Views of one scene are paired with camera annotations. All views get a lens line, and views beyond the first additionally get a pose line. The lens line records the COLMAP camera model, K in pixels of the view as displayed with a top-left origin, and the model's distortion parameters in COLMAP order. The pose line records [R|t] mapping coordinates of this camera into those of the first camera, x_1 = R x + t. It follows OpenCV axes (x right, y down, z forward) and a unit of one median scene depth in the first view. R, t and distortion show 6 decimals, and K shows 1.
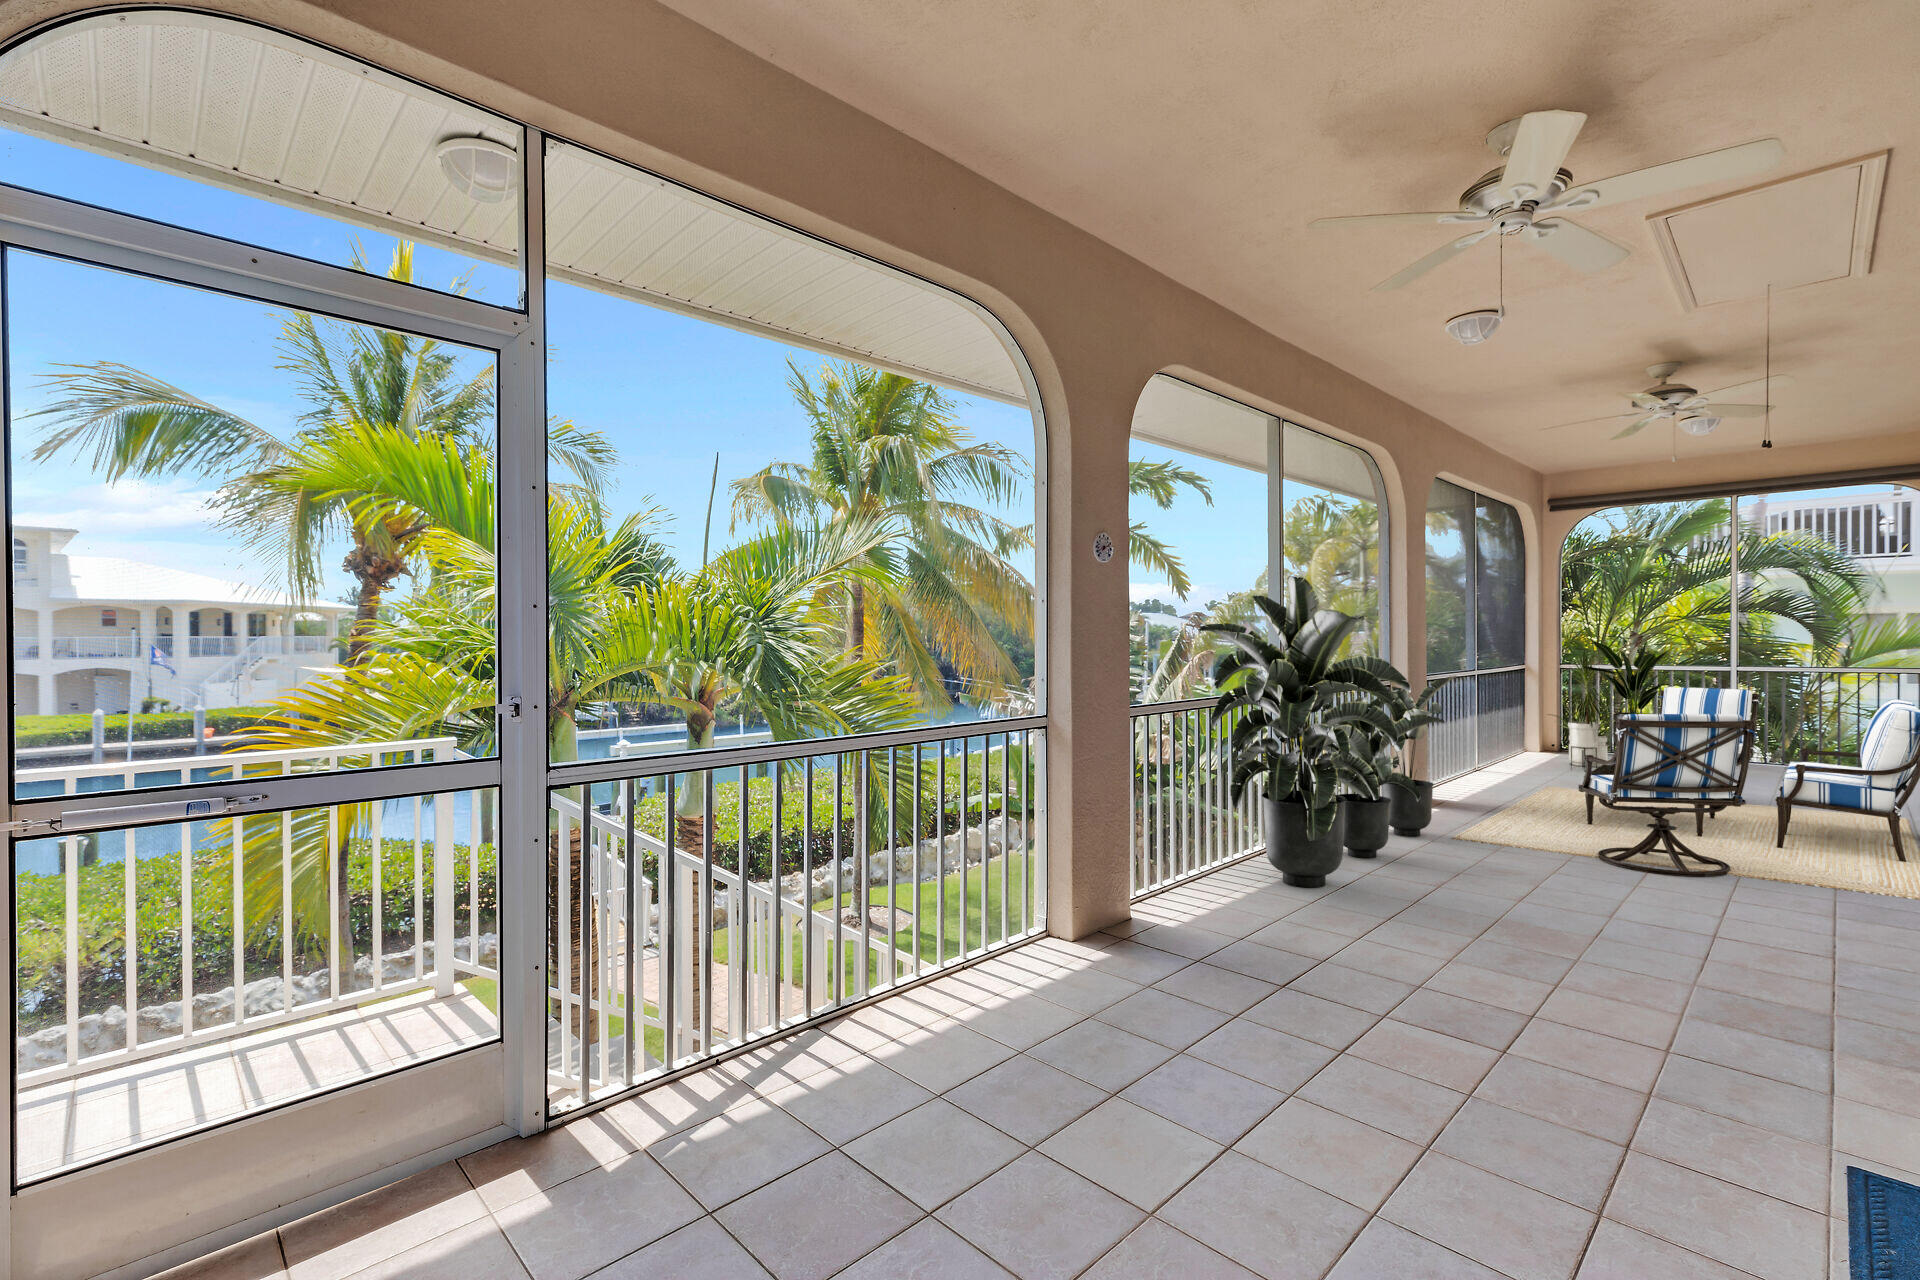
lens RADIAL K [[856.4, 0, 962.1], [0, 856.4, 641.1], [0, 0, 1]] dist [0.005540, 0.000363]
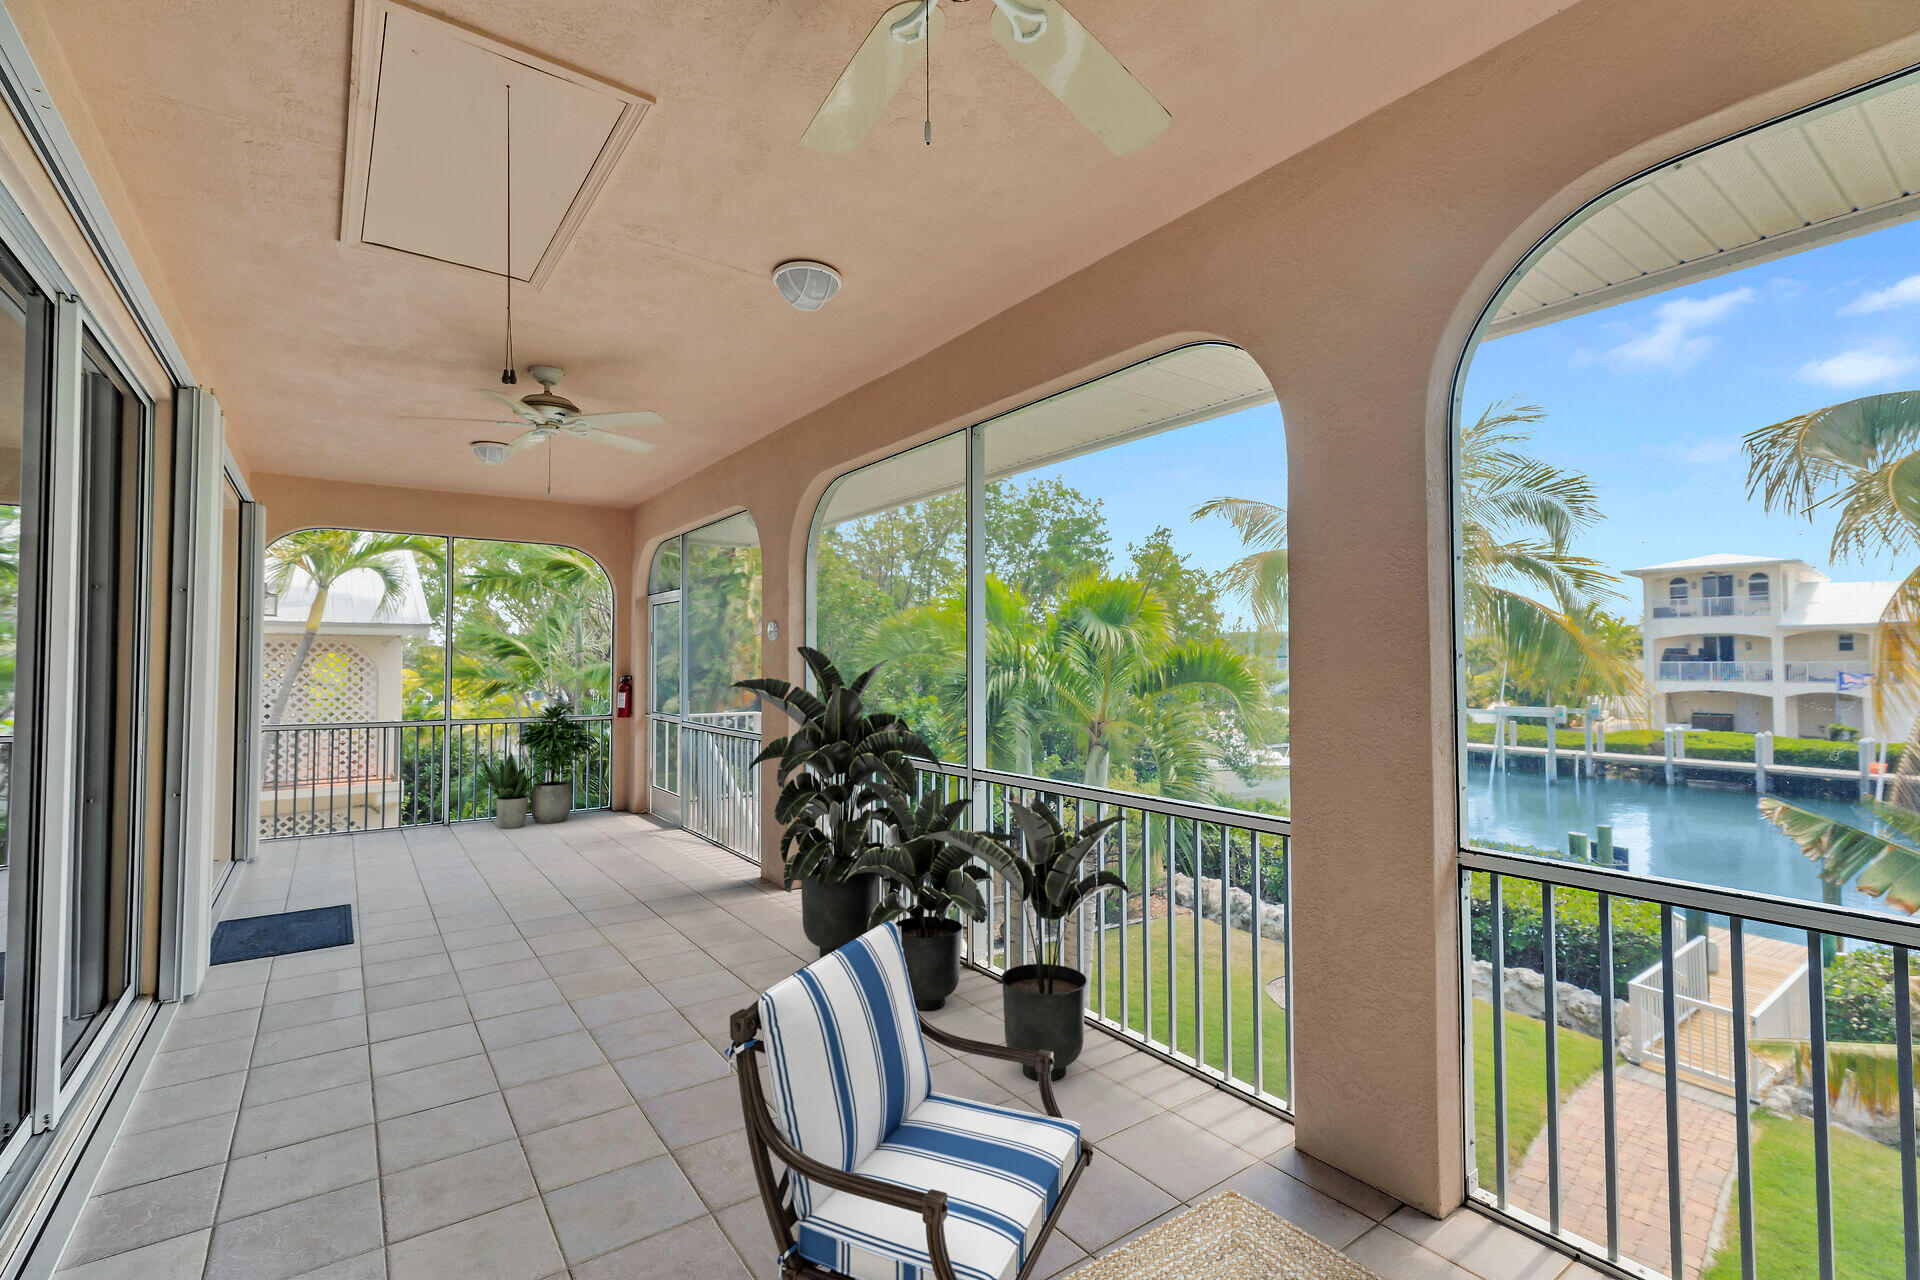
lens RADIAL K [[856.4, 0, 959.0], [0, 856.4, 639.3], [0, 0, 1]] dist [0.005540, 0.000363]
pose [[-0.152093, -0.024853, -0.988054, 1.636076], [0.000125, 0.999683, -0.025165, -0.056107], [0.988366, -0.003951, -0.152042, 1.572312]]
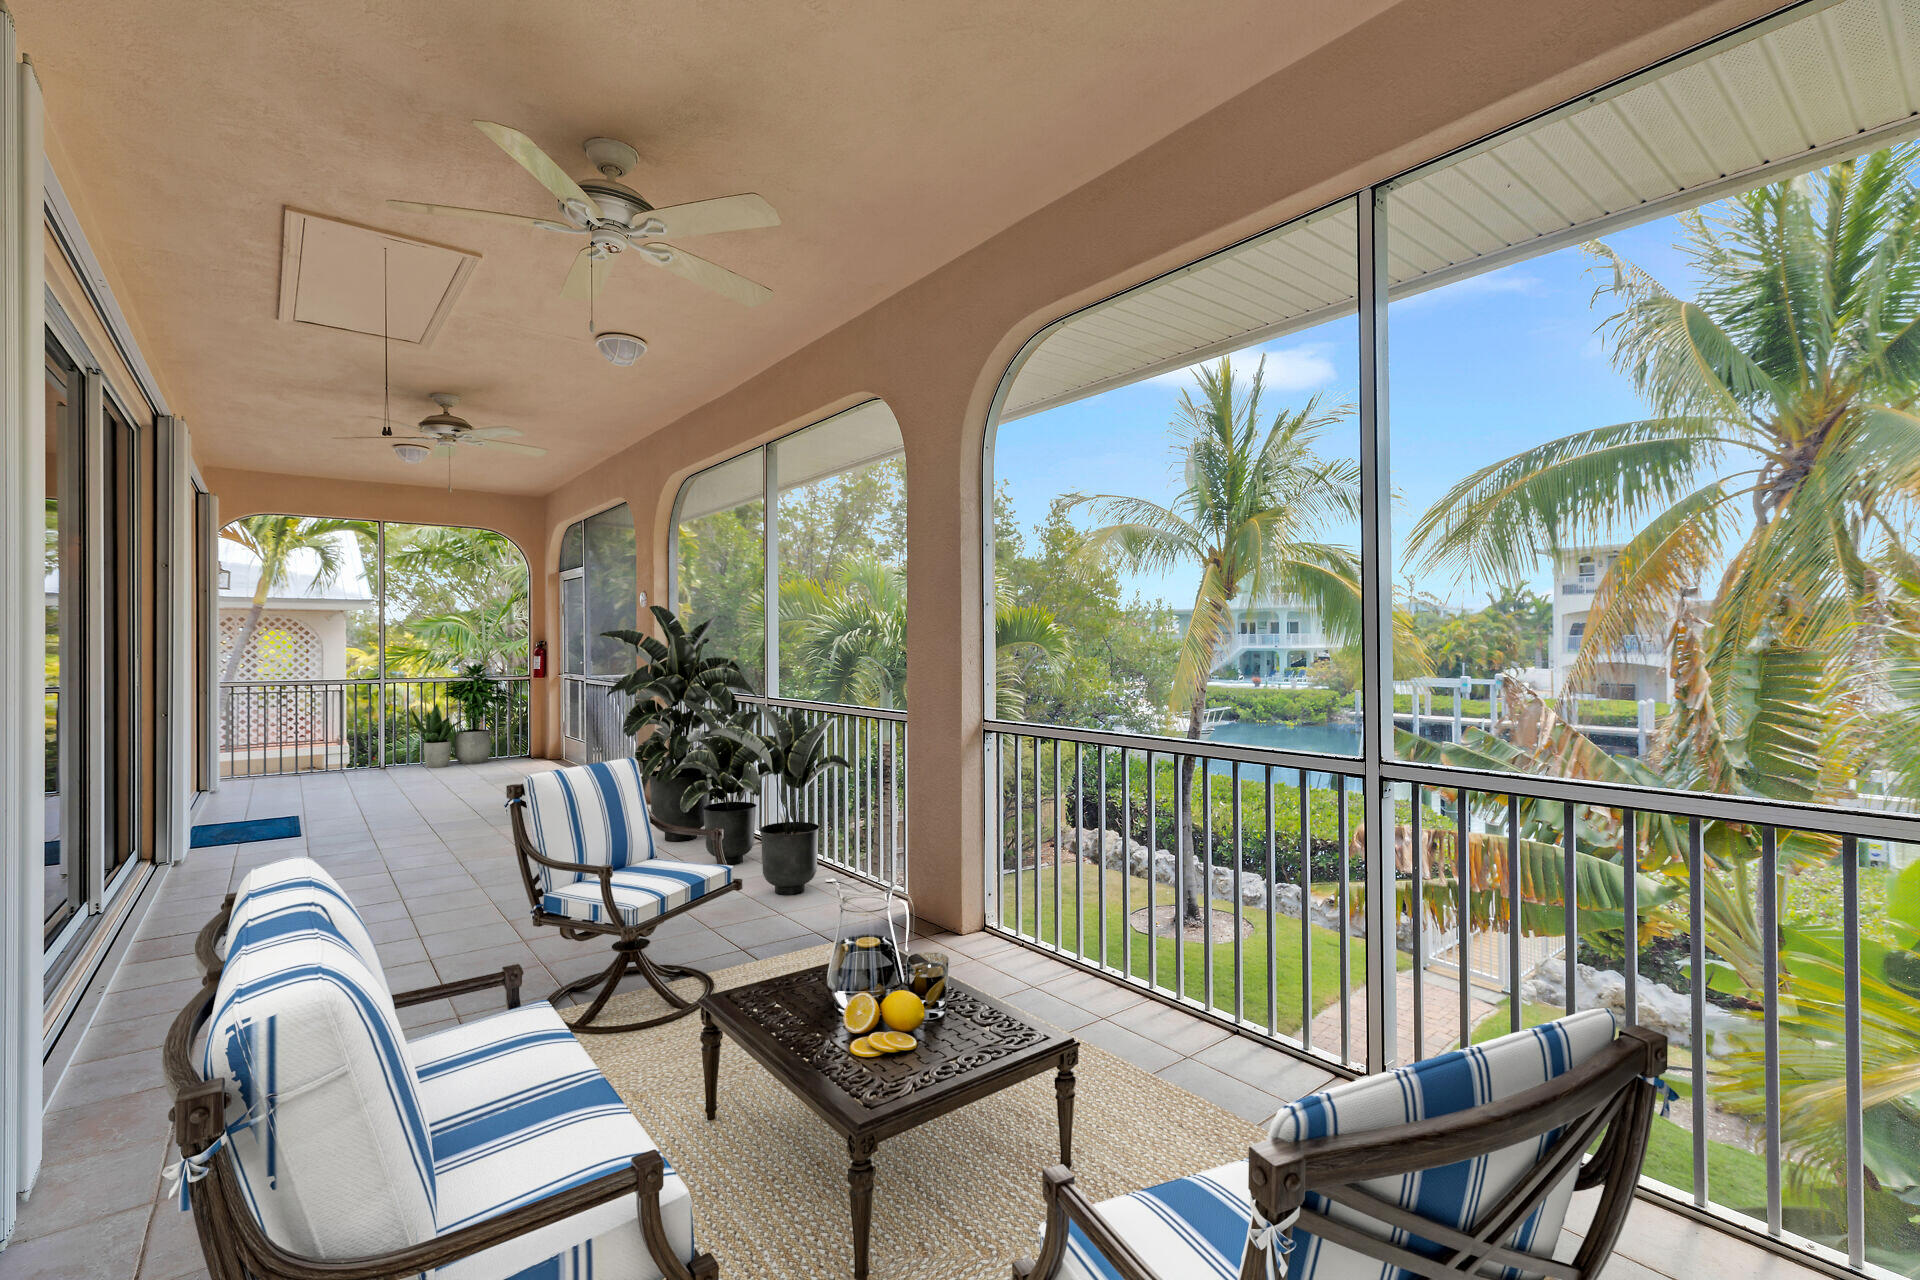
lens RADIAL K [[856.4, 0, 964.0], [0, 856.4, 641.3], [0, 0, 1]] dist [0.005540, 0.000363]
pose [[-0.108483, 0.001498, -0.994097, 1.989210], [0.005126, 0.999986, 0.000947, -0.014669], [0.994085, -0.004993, -0.108489, 1.919117]]
